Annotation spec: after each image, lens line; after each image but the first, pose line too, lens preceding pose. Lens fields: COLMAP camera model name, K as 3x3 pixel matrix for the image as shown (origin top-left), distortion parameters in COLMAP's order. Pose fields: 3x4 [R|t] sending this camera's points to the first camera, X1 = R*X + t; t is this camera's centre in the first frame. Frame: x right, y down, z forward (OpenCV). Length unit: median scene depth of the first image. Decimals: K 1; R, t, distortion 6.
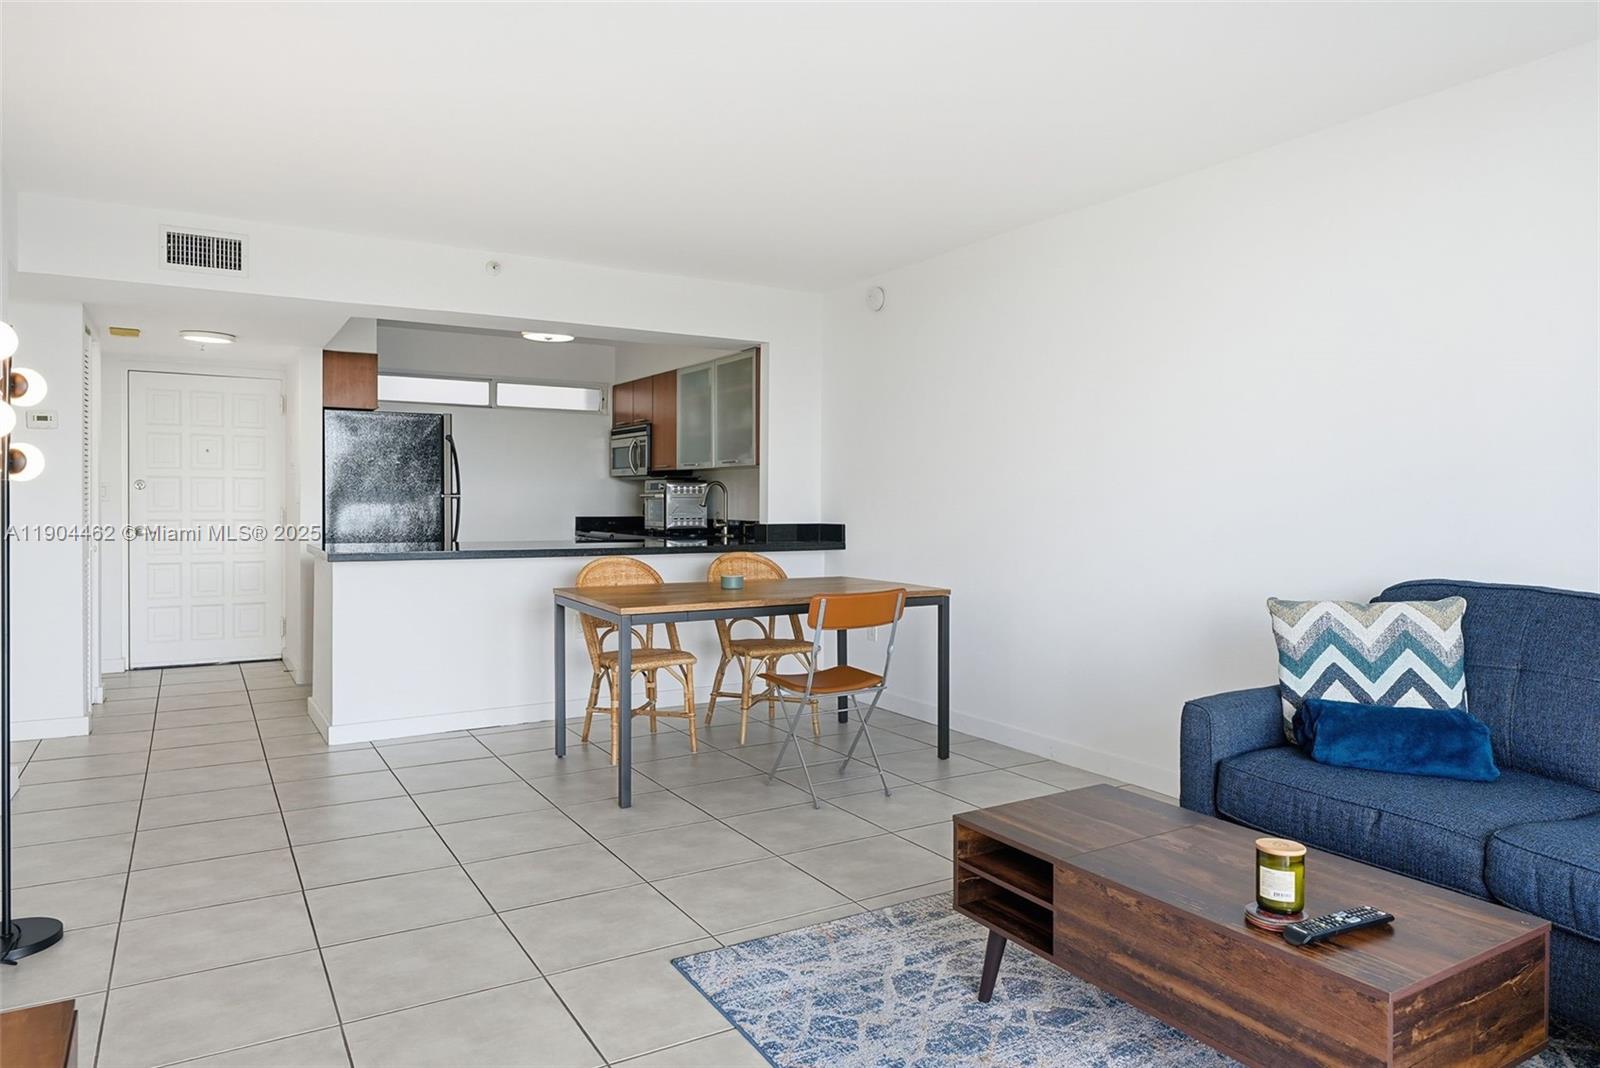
lens RADIAL K [[945.9, 0, 771.8], [0, 945.9, 510.1], [0, 0, 1]] dist [-0.016557, 0.001335]
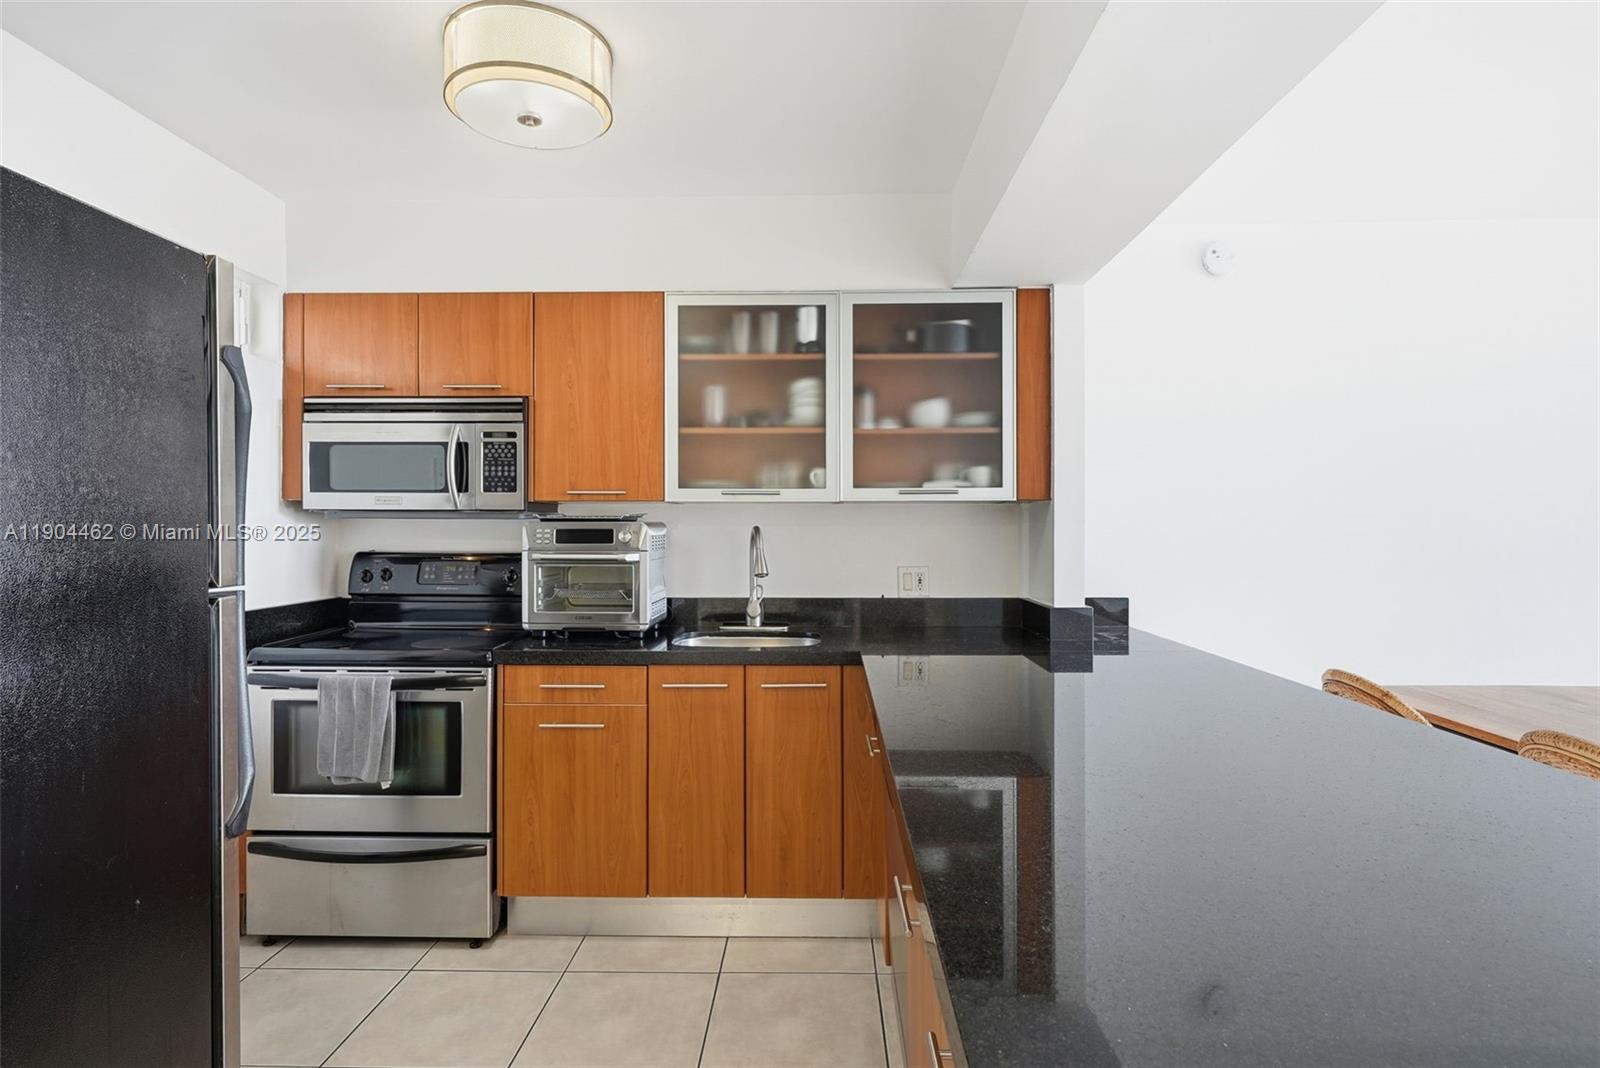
lens RADIAL K [[841.6, 0, 800.0], [0, 841.6, 534.0], [0, 0, 1]] dist [0.001064, -0.000042]
pose [[0.536754, -0.014775, 0.843609, -0.421305], [0.018014, 0.999819, 0.006049, -0.027205], [-0.843546, 0.011950, 0.536924, 0.710426]]
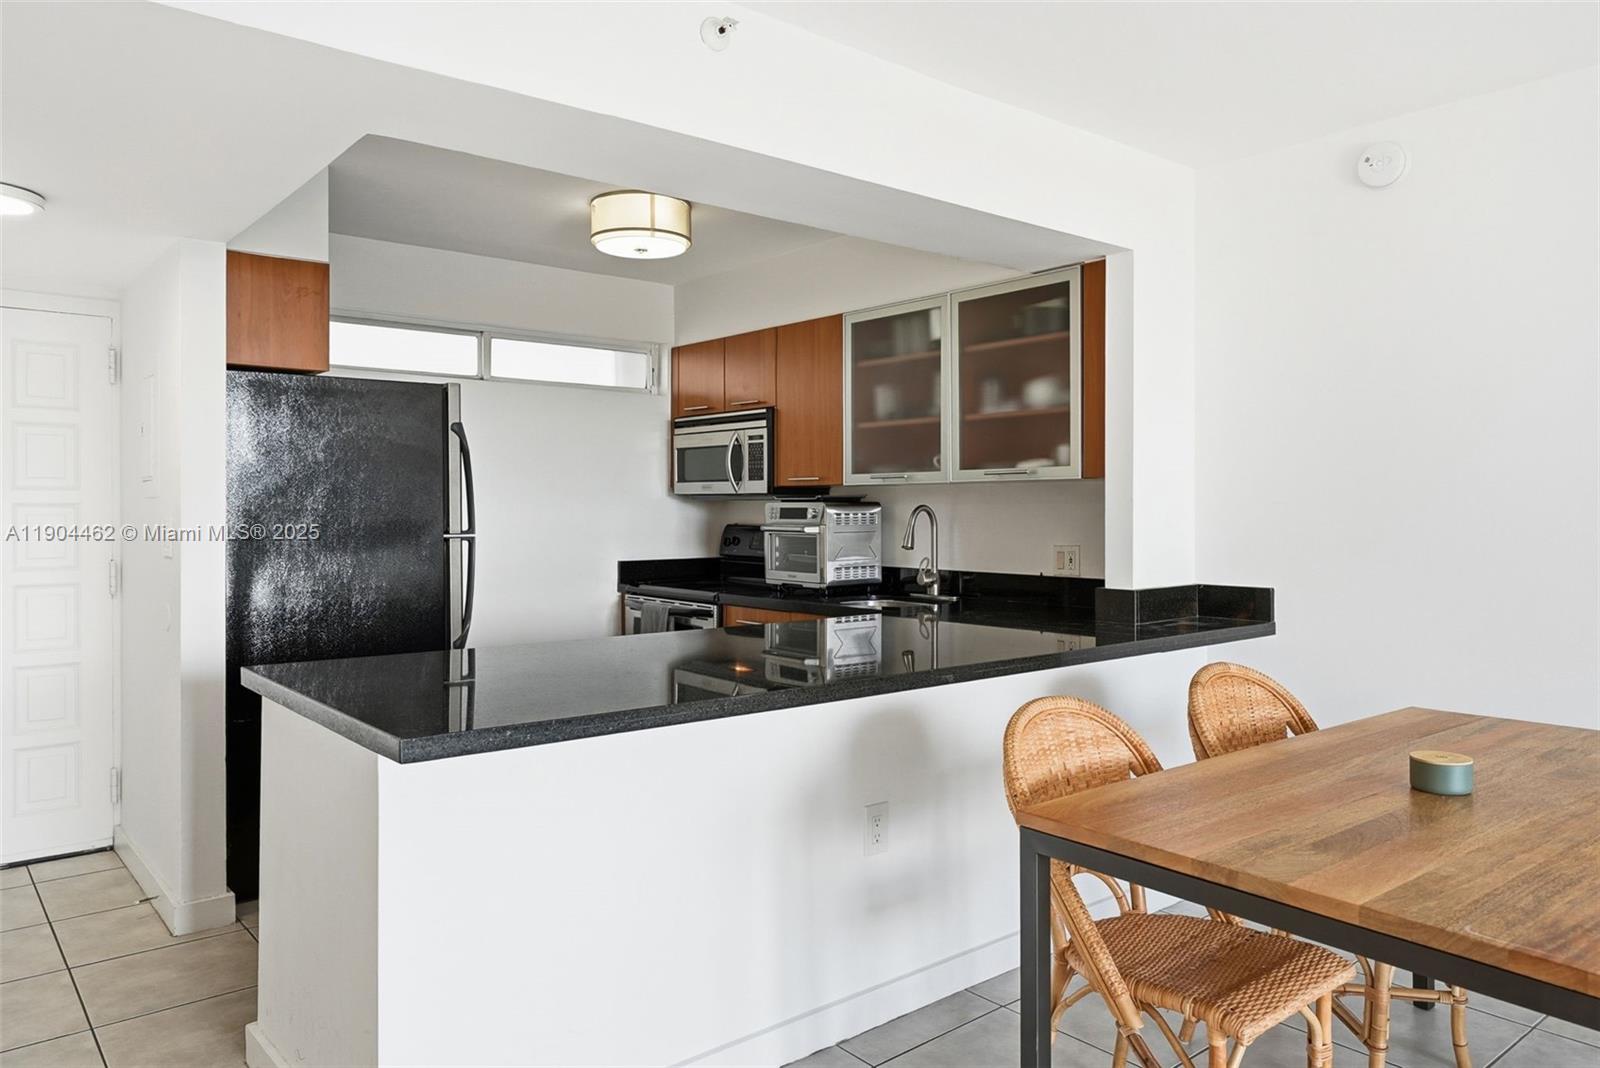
lens RADIAL K [[1085.5, 0, 791.8], [0, 1085.5, 517.4], [0, 0, 1]] dist [-0.002169, -0.000048]
pose [[0.988806, -0.010166, 0.148862, -0.230728], [0.011190, 0.999919, -0.006045, -0.018562], [-0.148788, 0.007643, 0.988840, 0.337086]]
